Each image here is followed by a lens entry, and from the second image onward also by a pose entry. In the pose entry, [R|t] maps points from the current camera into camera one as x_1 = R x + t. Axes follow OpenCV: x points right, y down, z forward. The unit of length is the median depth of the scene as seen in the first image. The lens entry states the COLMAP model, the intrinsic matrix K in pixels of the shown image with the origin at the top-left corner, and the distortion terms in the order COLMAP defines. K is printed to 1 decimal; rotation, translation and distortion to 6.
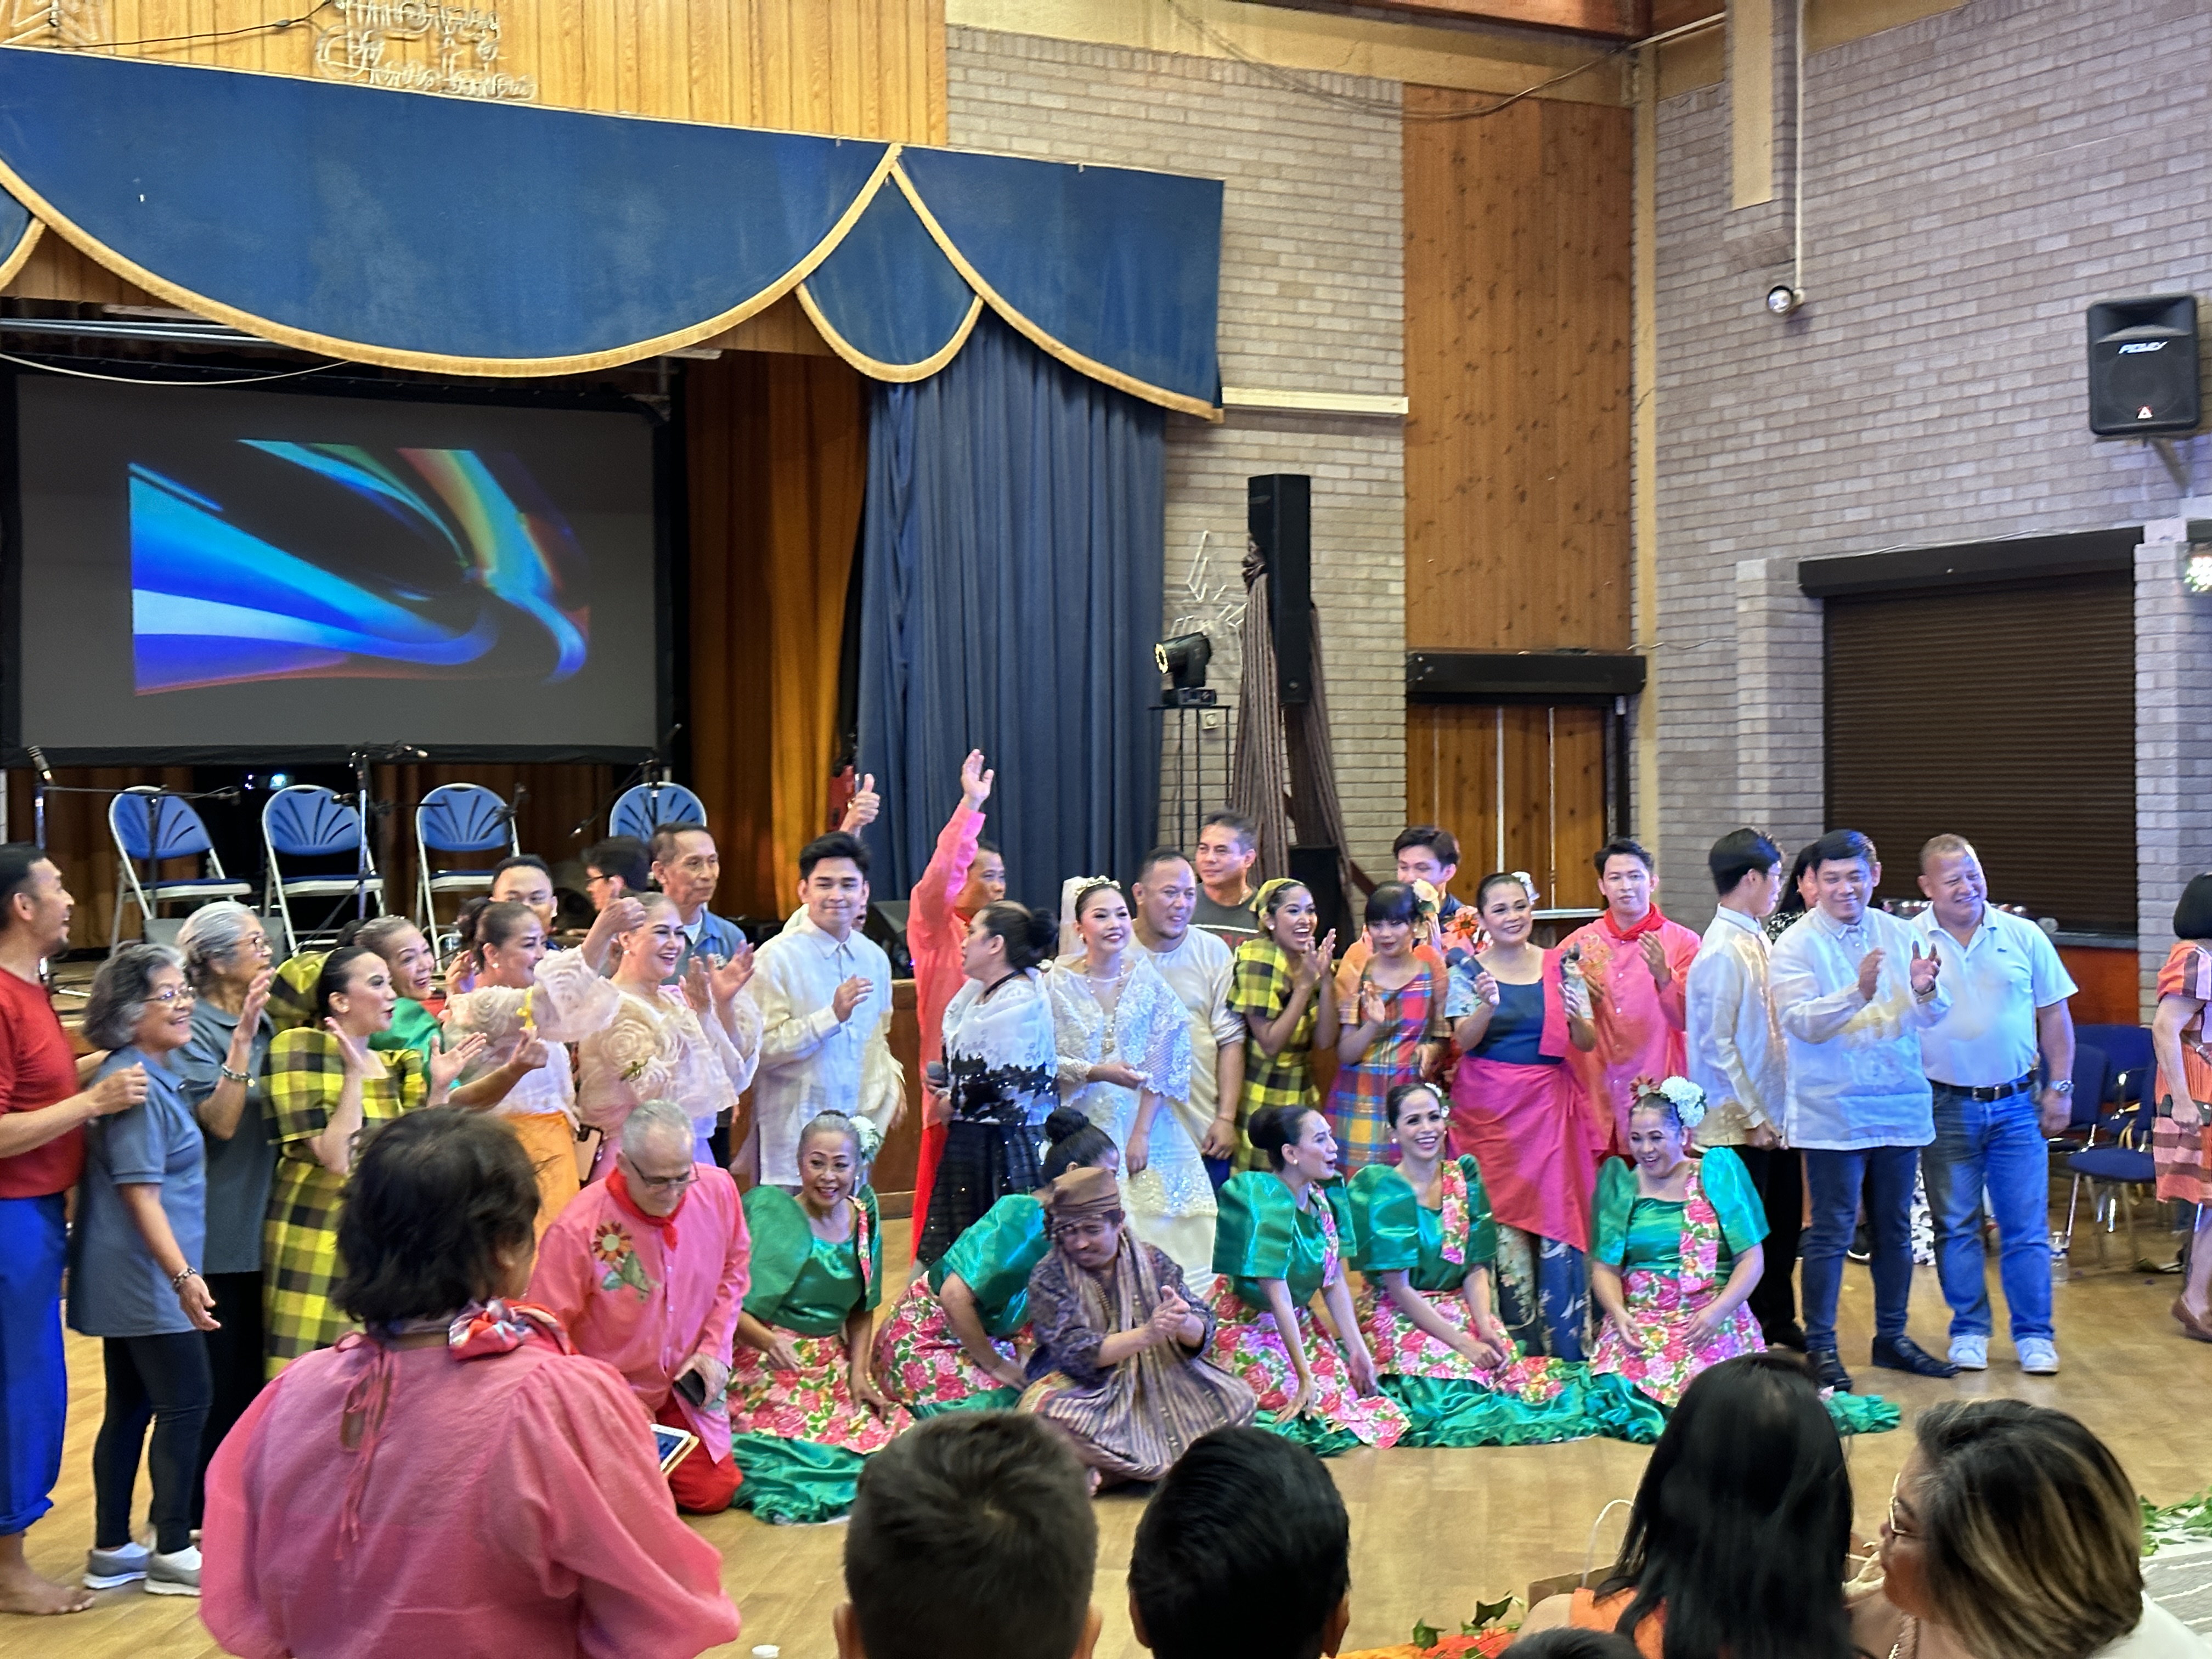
lens RADIAL K [[3053.7, 0, 1139.0], [0, 3053.7, 811.5], [0, 0, 1]] dist [0.176513, -0.074897]
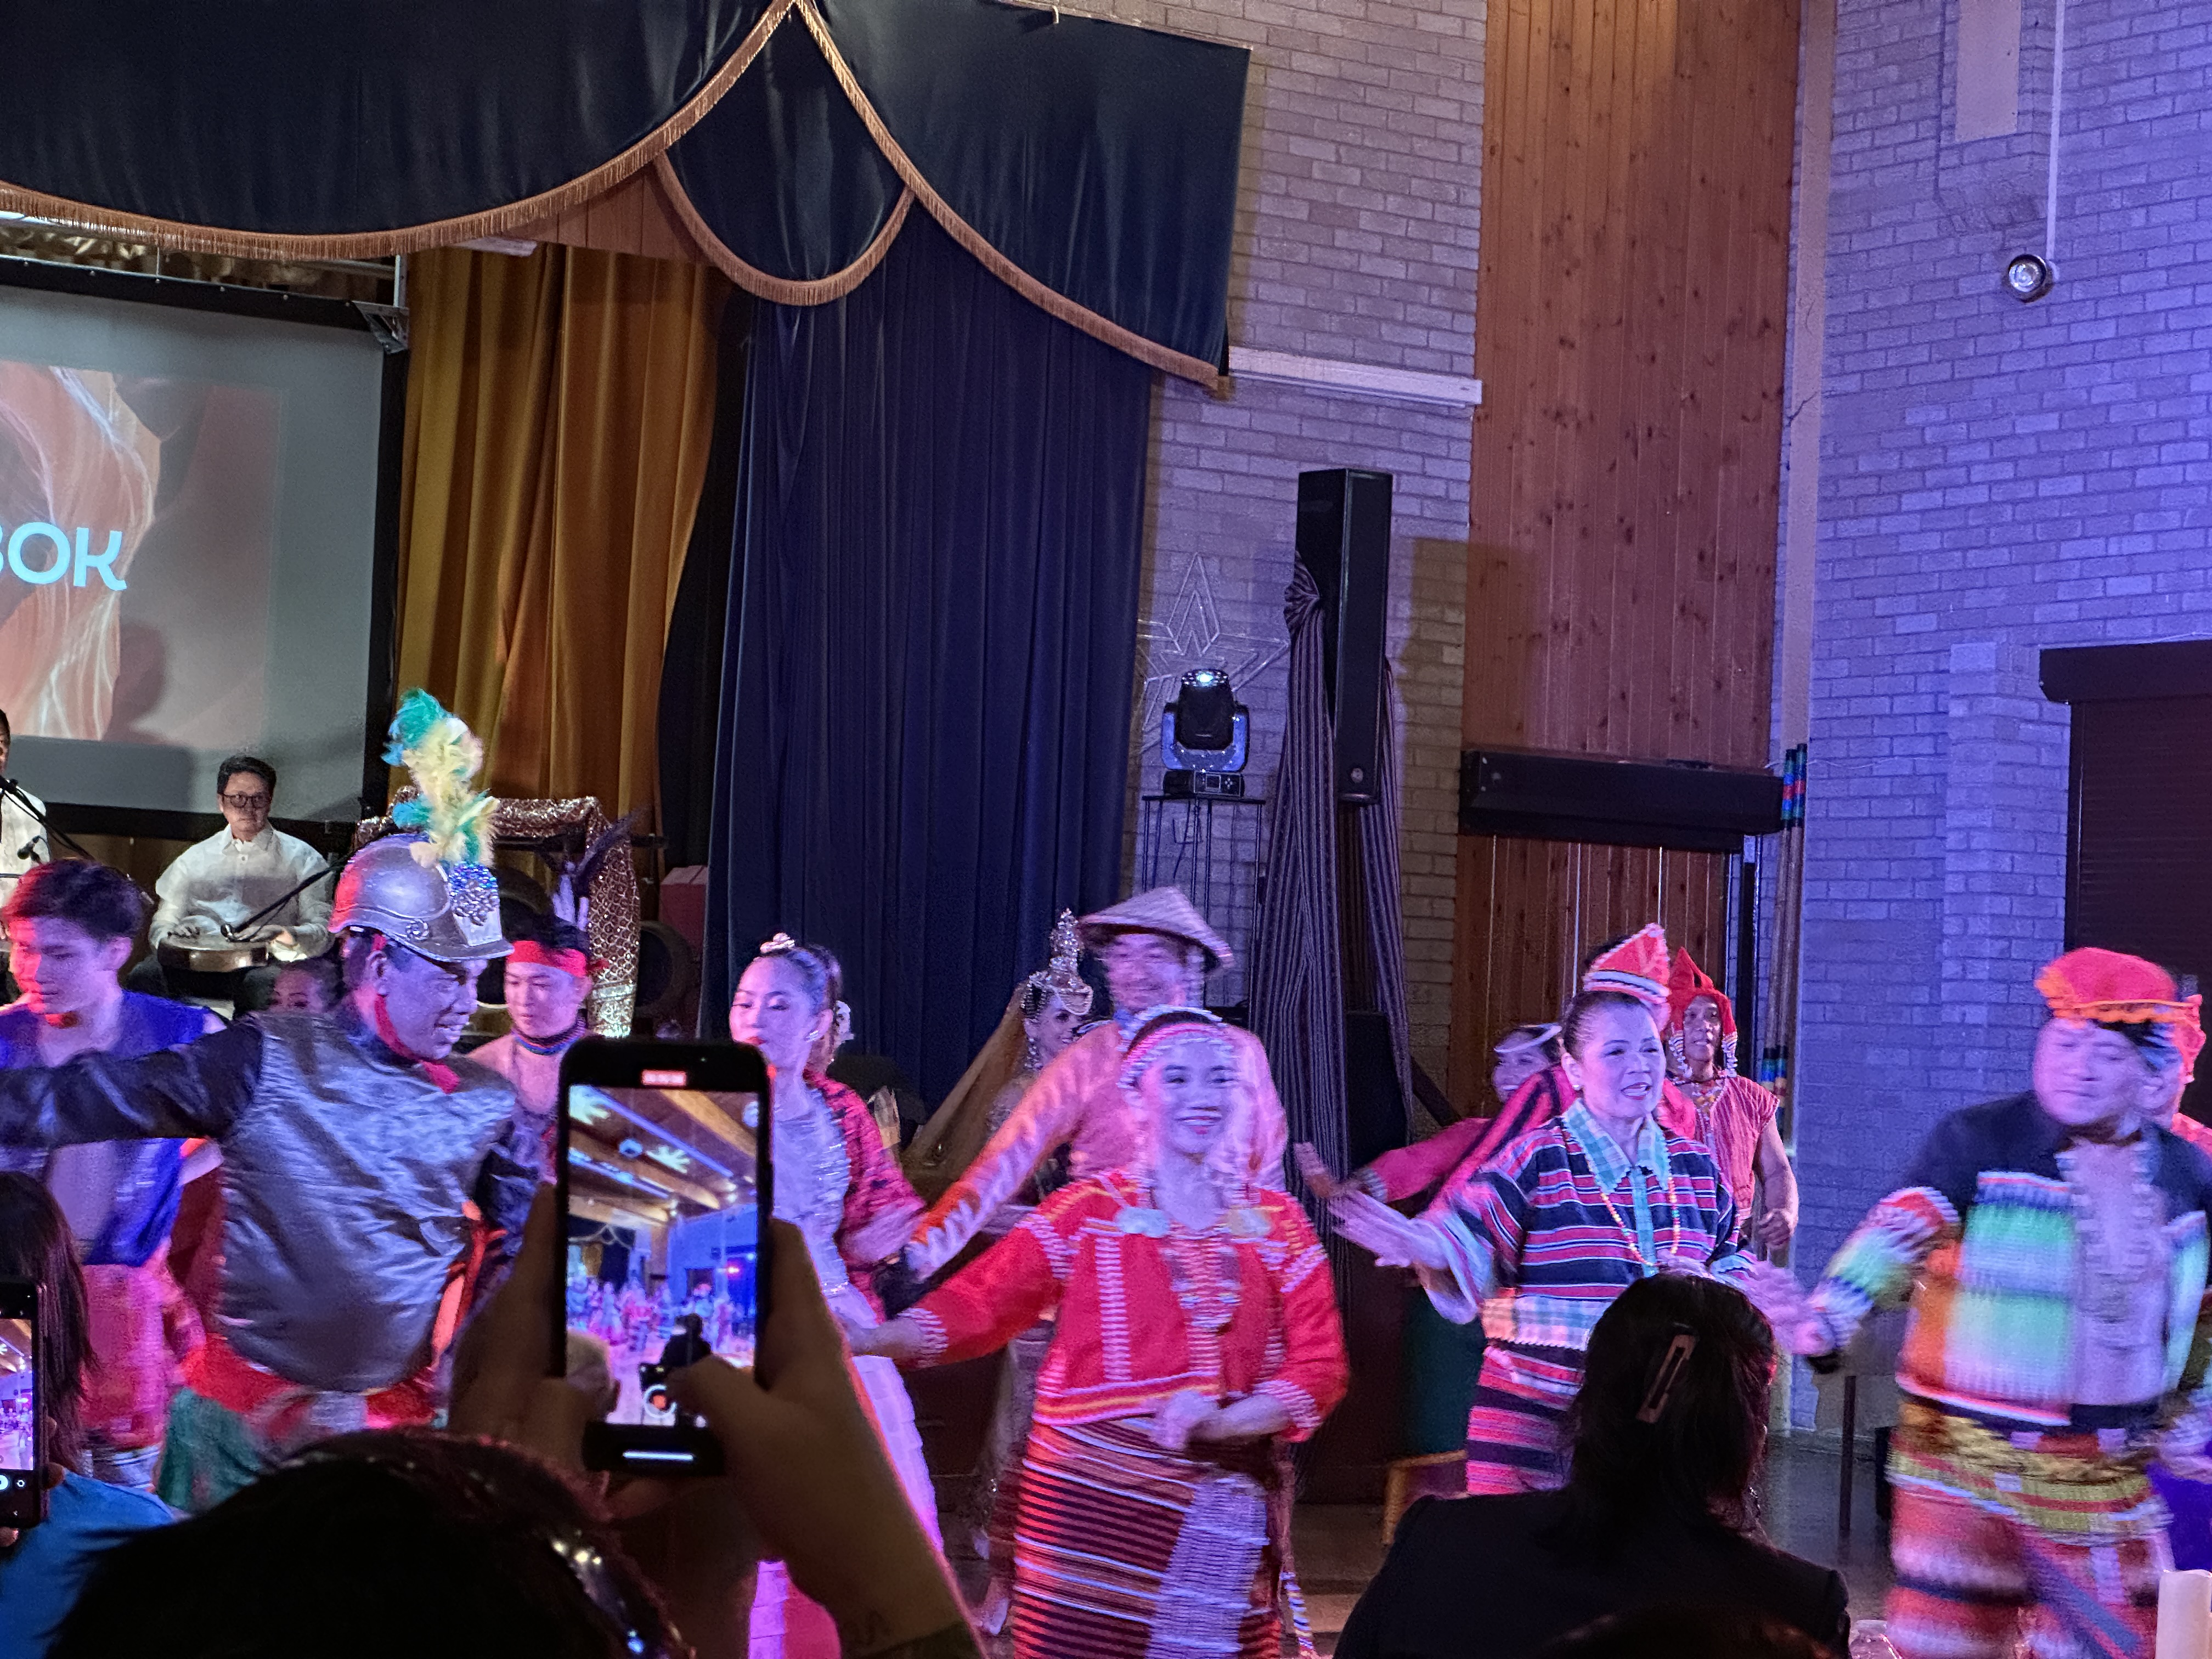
lens RADIAL K [[4921.2, 0, 1091.9], [0, 4921.2, 782.4], [0, 0, 1]] dist [0.134419, 1.350113]
pose [[0.993931, 0.054923, 0.095312, -0.101364], [-0.048925, 0.996739, -0.064163, 0.030324], [-0.098525, 0.059111, 0.993377, -0.083799]]
